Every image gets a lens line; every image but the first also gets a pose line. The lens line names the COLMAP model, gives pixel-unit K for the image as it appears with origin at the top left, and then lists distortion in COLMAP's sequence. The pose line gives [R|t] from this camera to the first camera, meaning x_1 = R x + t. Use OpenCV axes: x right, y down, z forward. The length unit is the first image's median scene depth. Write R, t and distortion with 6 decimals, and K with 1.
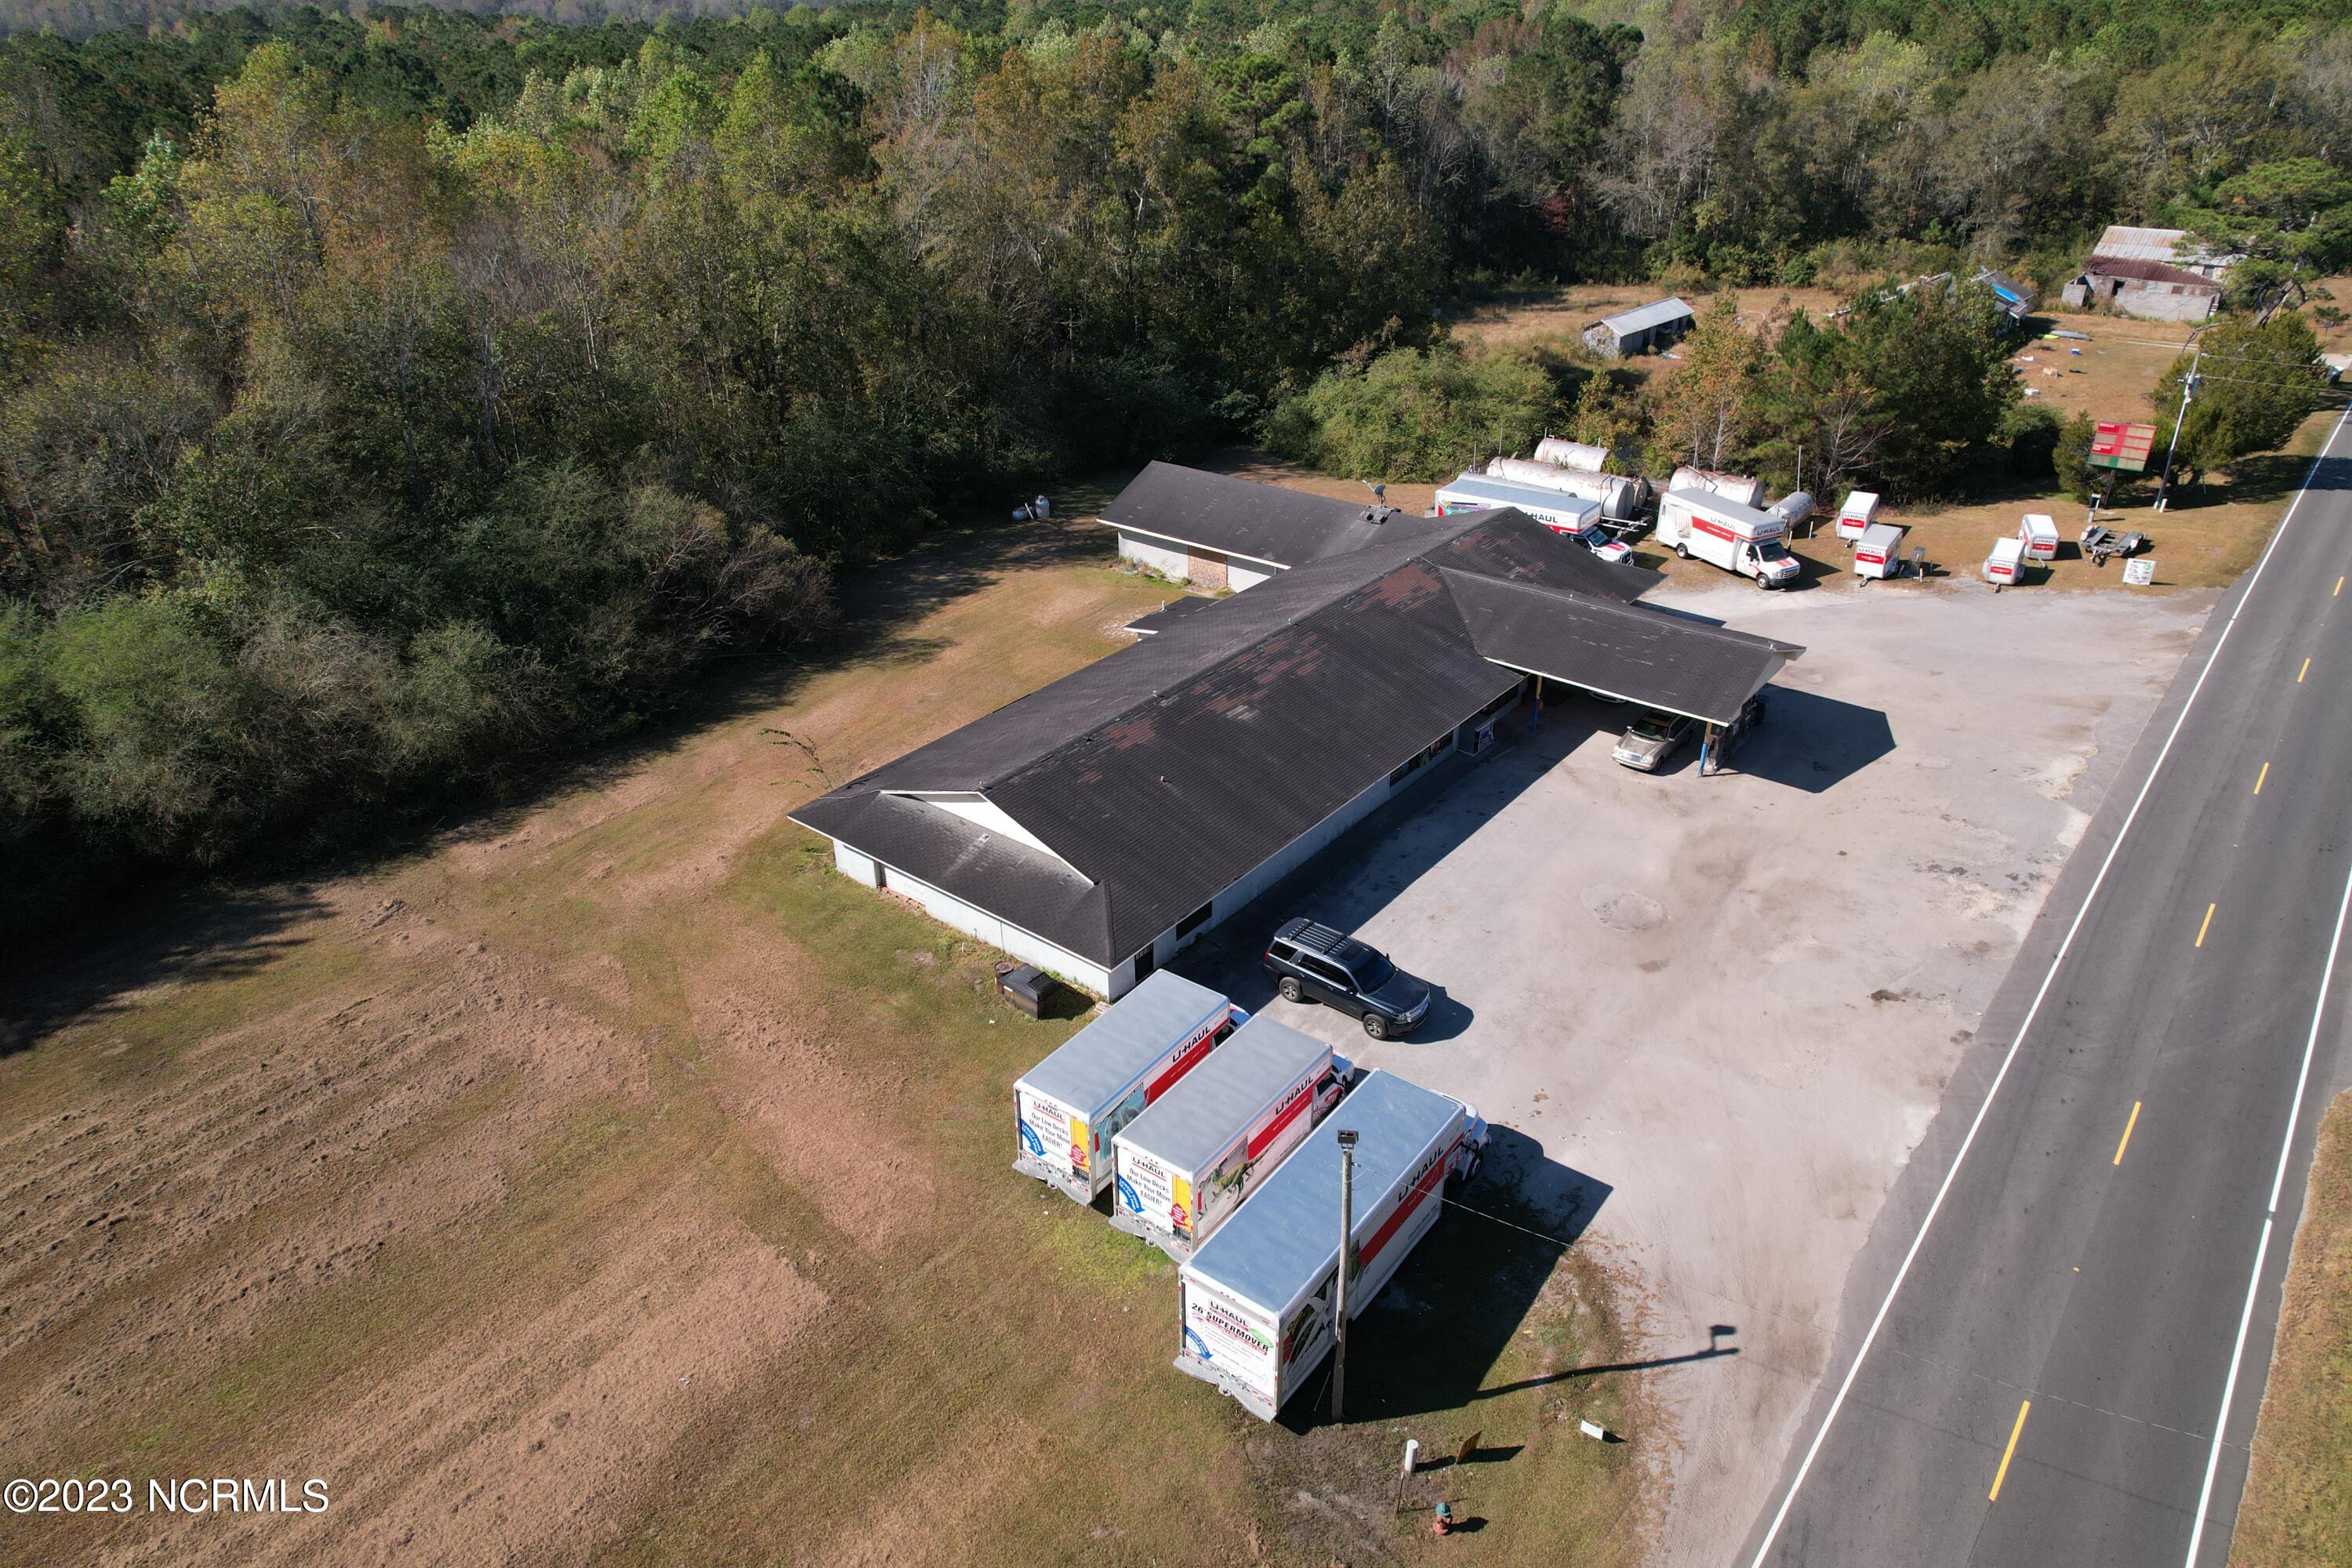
lens RADIAL K [[1503.1, 0, 1186.0], [0, 1503.1, 784.4], [0, 0, 1]] dist [-0.077179, 0.071078]
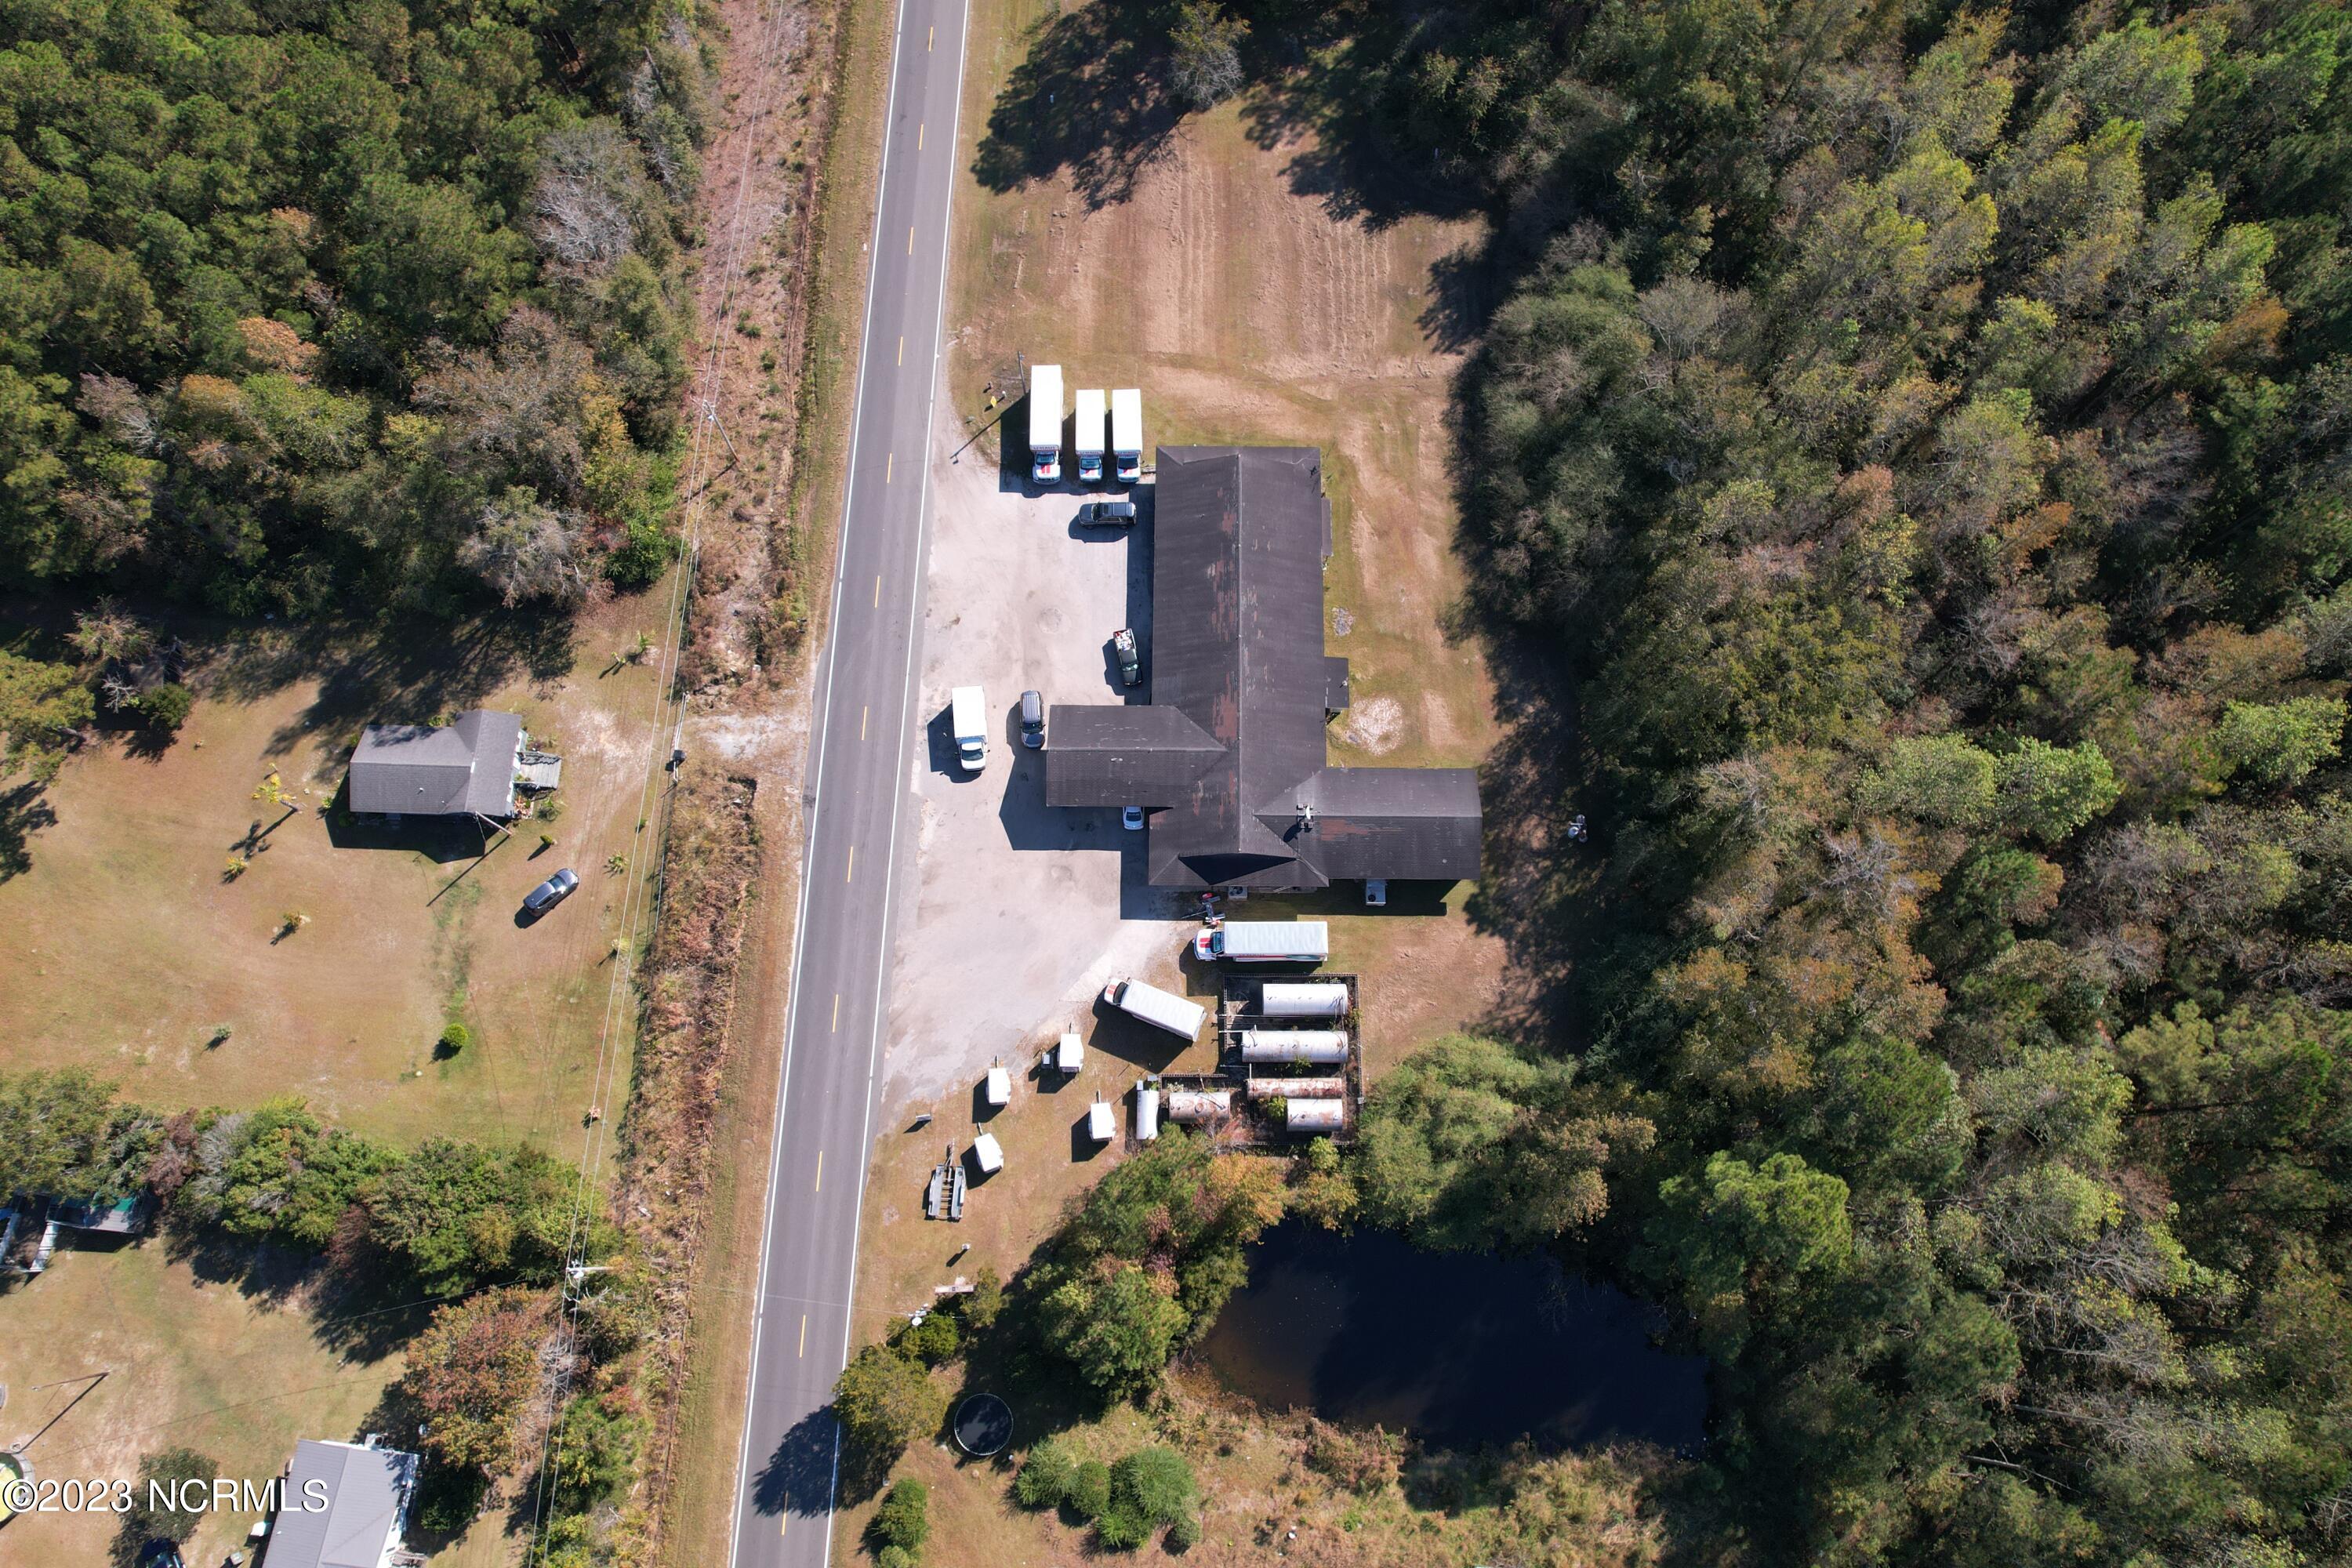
lens RADIAL K [[1475.3, 0, 1176.0], [0, 1475.3, 784.0], [0, 0, 1]] dist [-0.017972, -0.000022]
pose [[-0.790770, 0.590265, -0.162080, 0.543981], [-0.281097, -0.114962, 0.952769, -1.895331], [0.543753, 0.798981, 0.256830, 0.520865]]
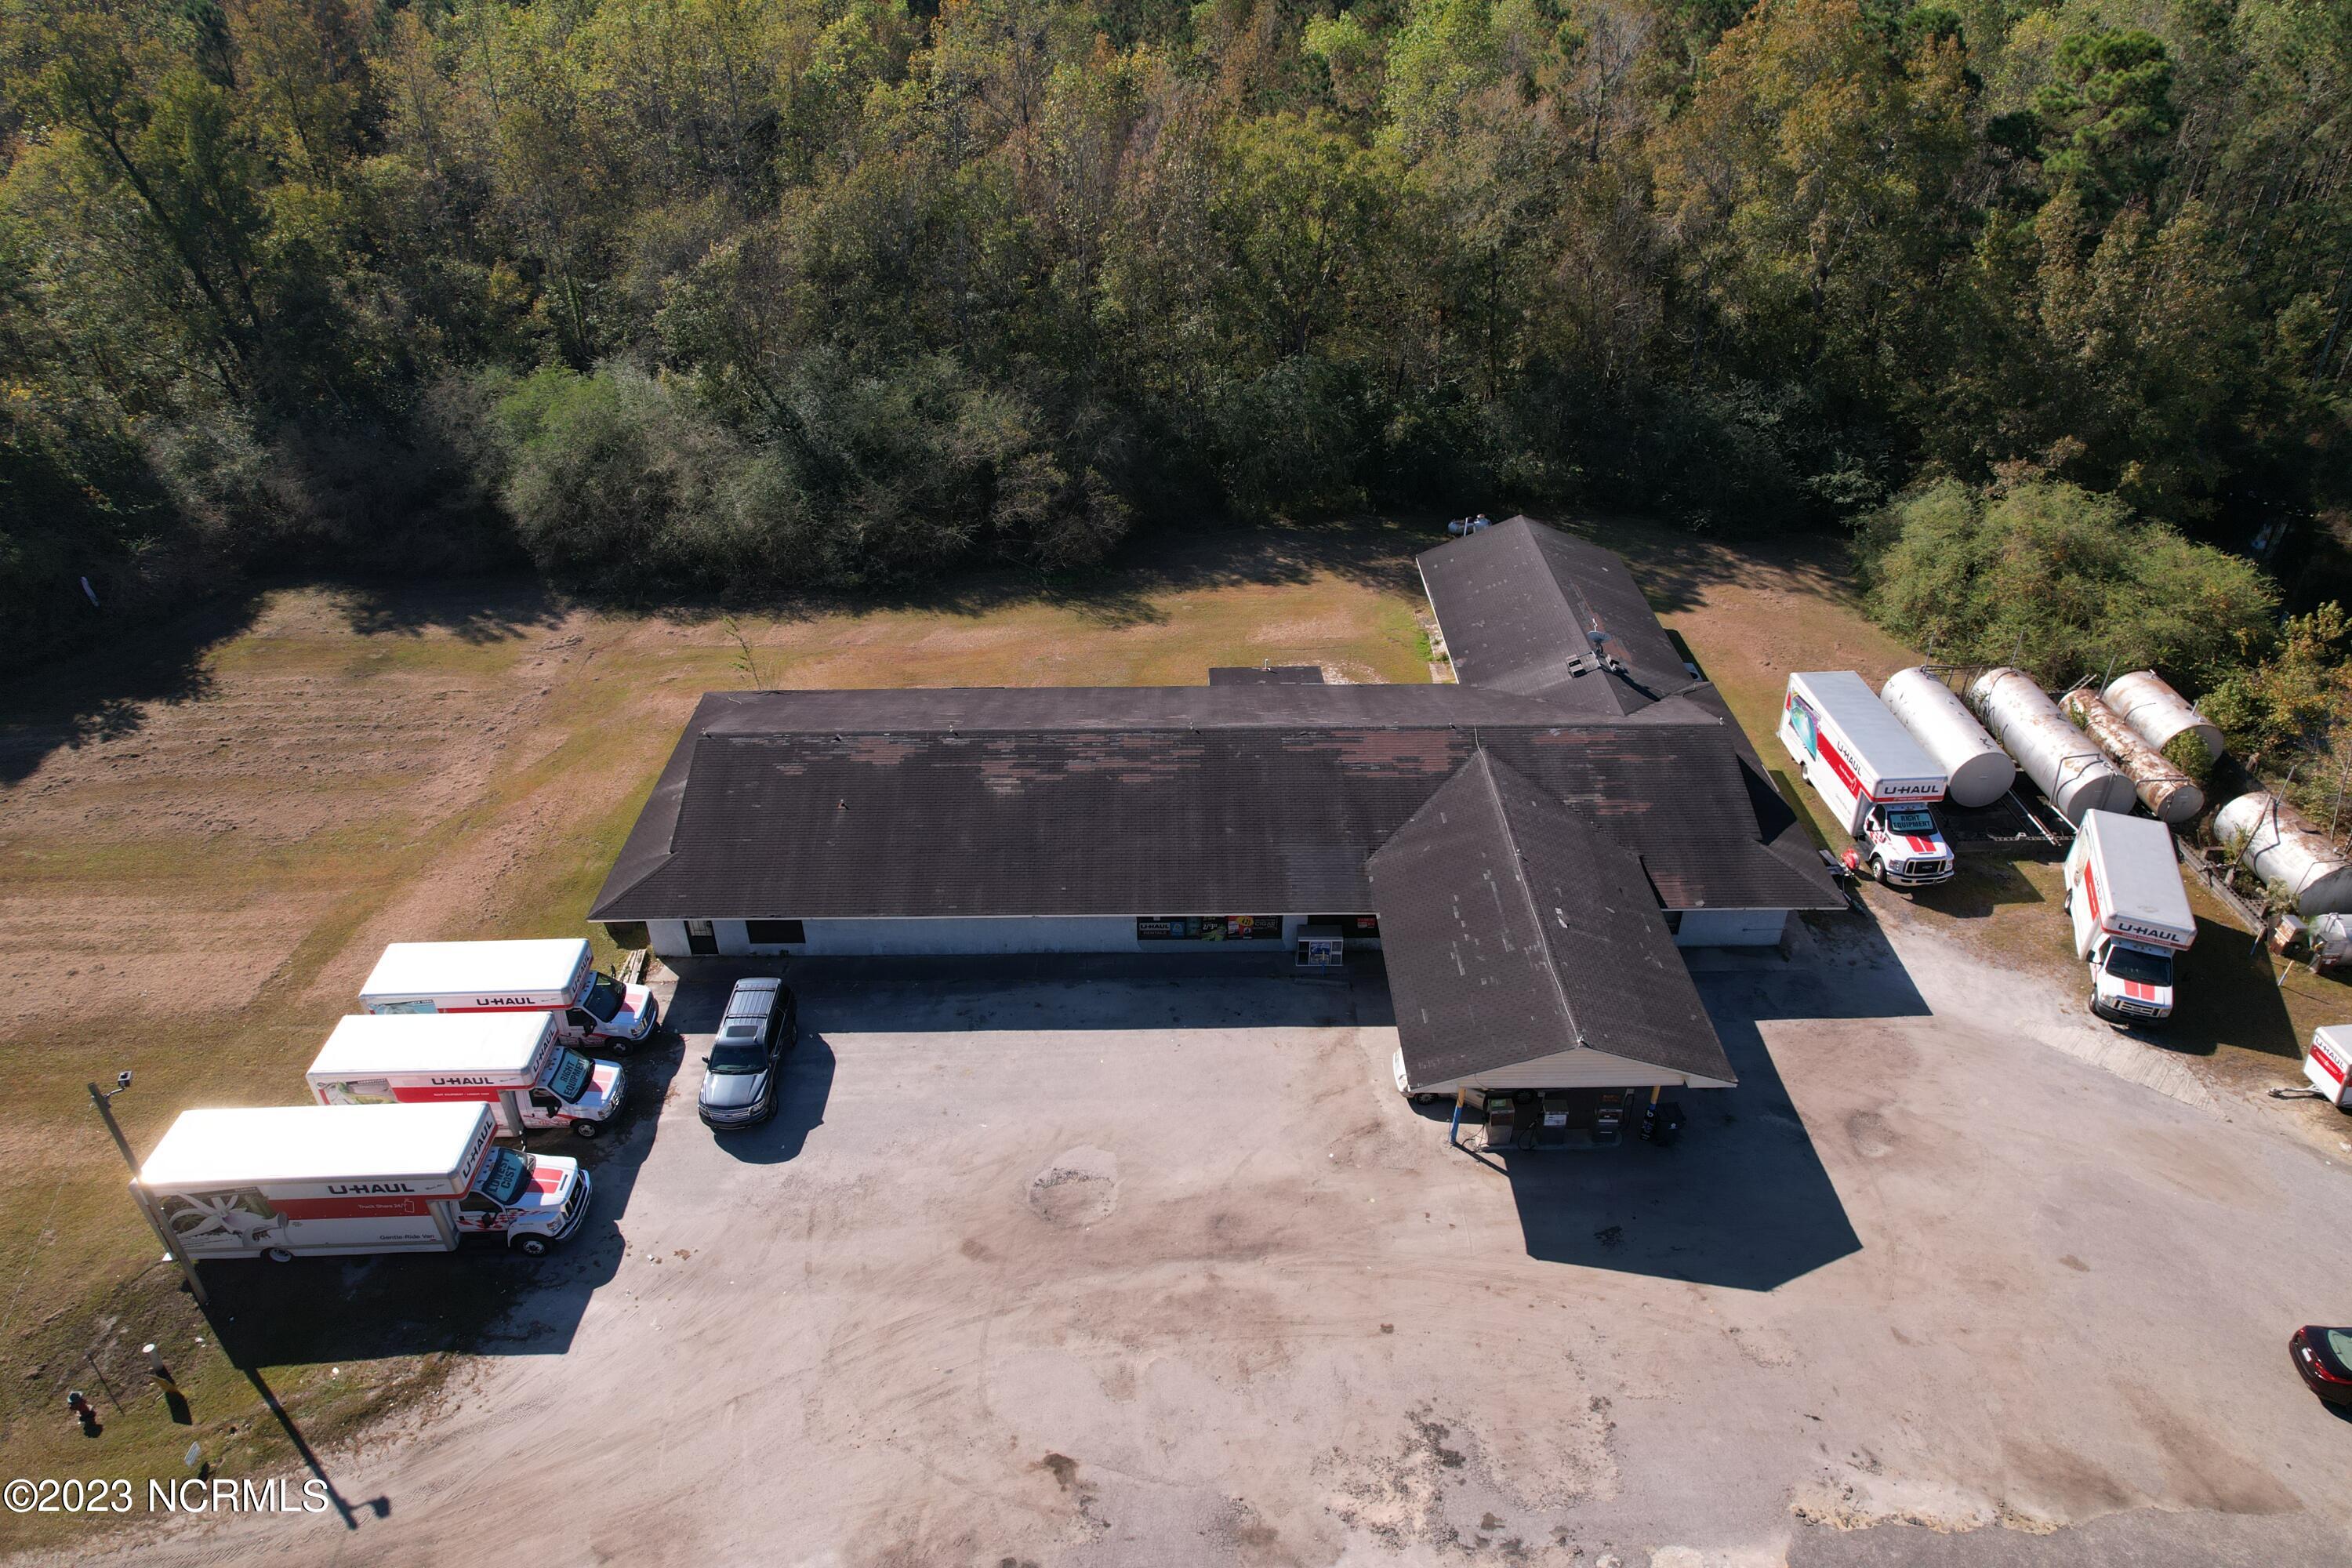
lens RADIAL K [[1503.1, 0, 1186.0], [0, 1503.1, 784.4], [0, 0, 1]] dist [-0.077179, 0.071078]
pose [[0.626841, 0.427781, -0.651209, 0.591180], [-0.370095, 0.898966, 0.234288, -0.254675], [0.685638, 0.094148, 0.721828, 0.325363]]
